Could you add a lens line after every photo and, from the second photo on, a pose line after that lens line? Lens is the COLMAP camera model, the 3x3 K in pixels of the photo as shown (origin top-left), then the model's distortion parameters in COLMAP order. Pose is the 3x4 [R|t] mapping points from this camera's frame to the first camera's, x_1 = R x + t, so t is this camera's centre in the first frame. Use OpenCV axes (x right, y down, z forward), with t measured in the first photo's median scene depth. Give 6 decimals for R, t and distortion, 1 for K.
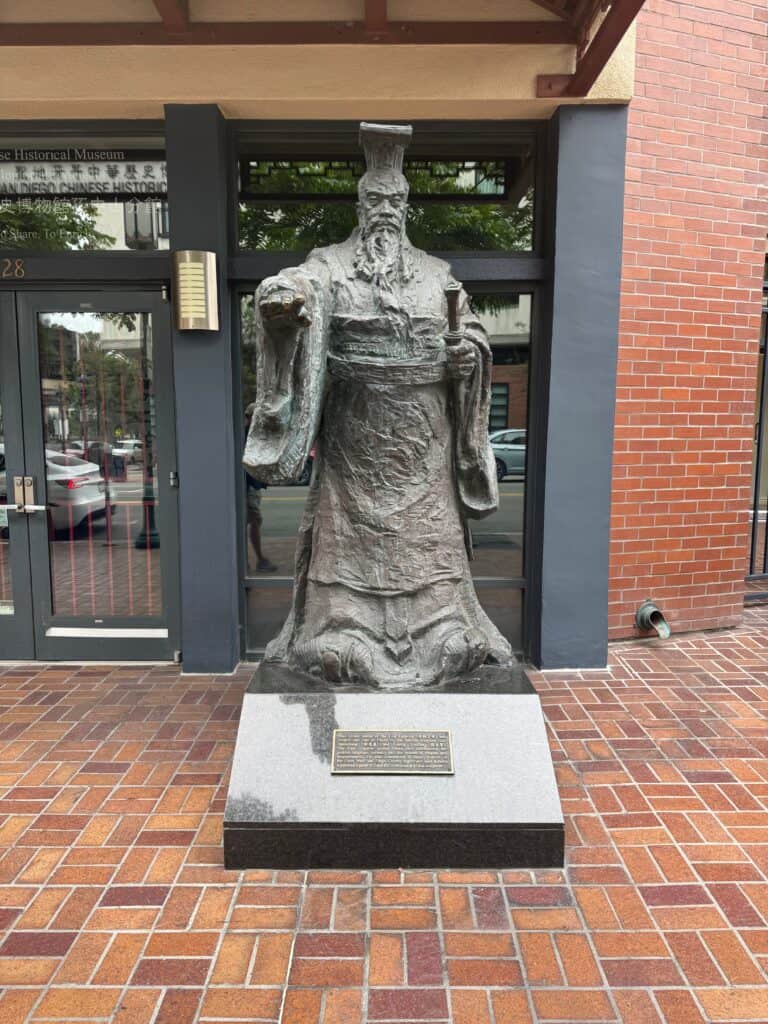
lens RADIAL K [[722.9, 0, 384.0], [0, 722.9, 512.0], [0, 0, 1]] dist [0.003821, 0.000574]
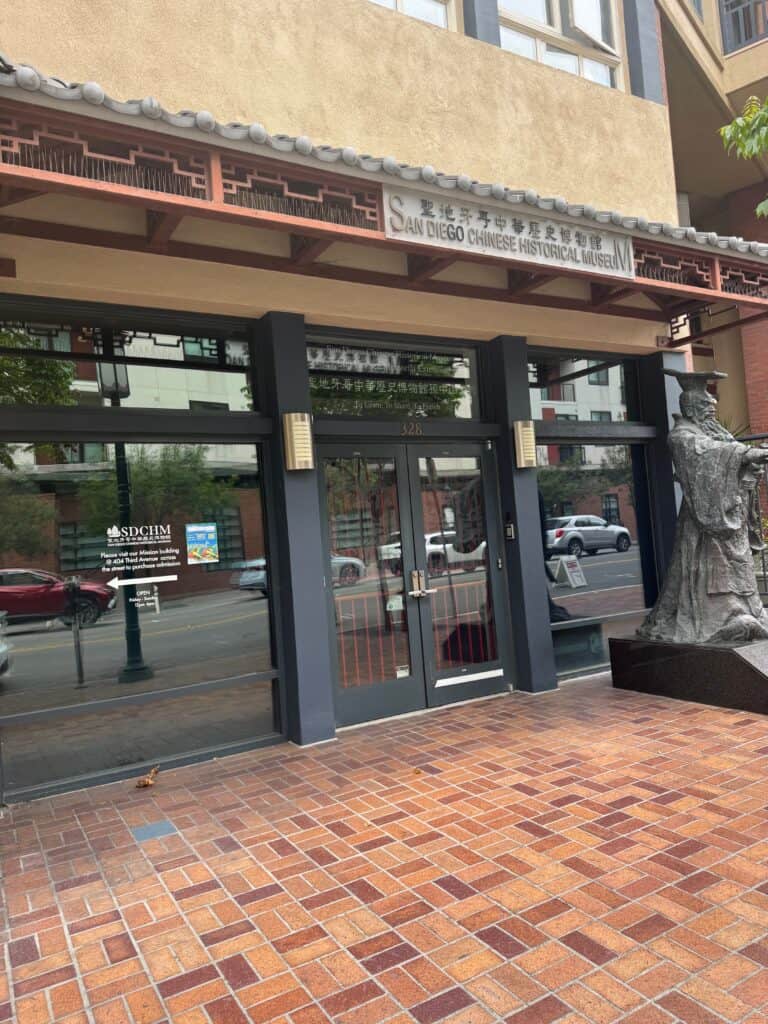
lens RADIAL K [[705.9, 0, 384.0], [0, 705.9, 512.0], [0, 0, 1]] dist [0.075863, -0.000393]
pose [[0.865529, -0.040272, 0.499237, -1.200214], [0.132995, 0.979460, -0.151563, 0.038302], [-0.482879, 0.197578, 0.853107, -0.154708]]
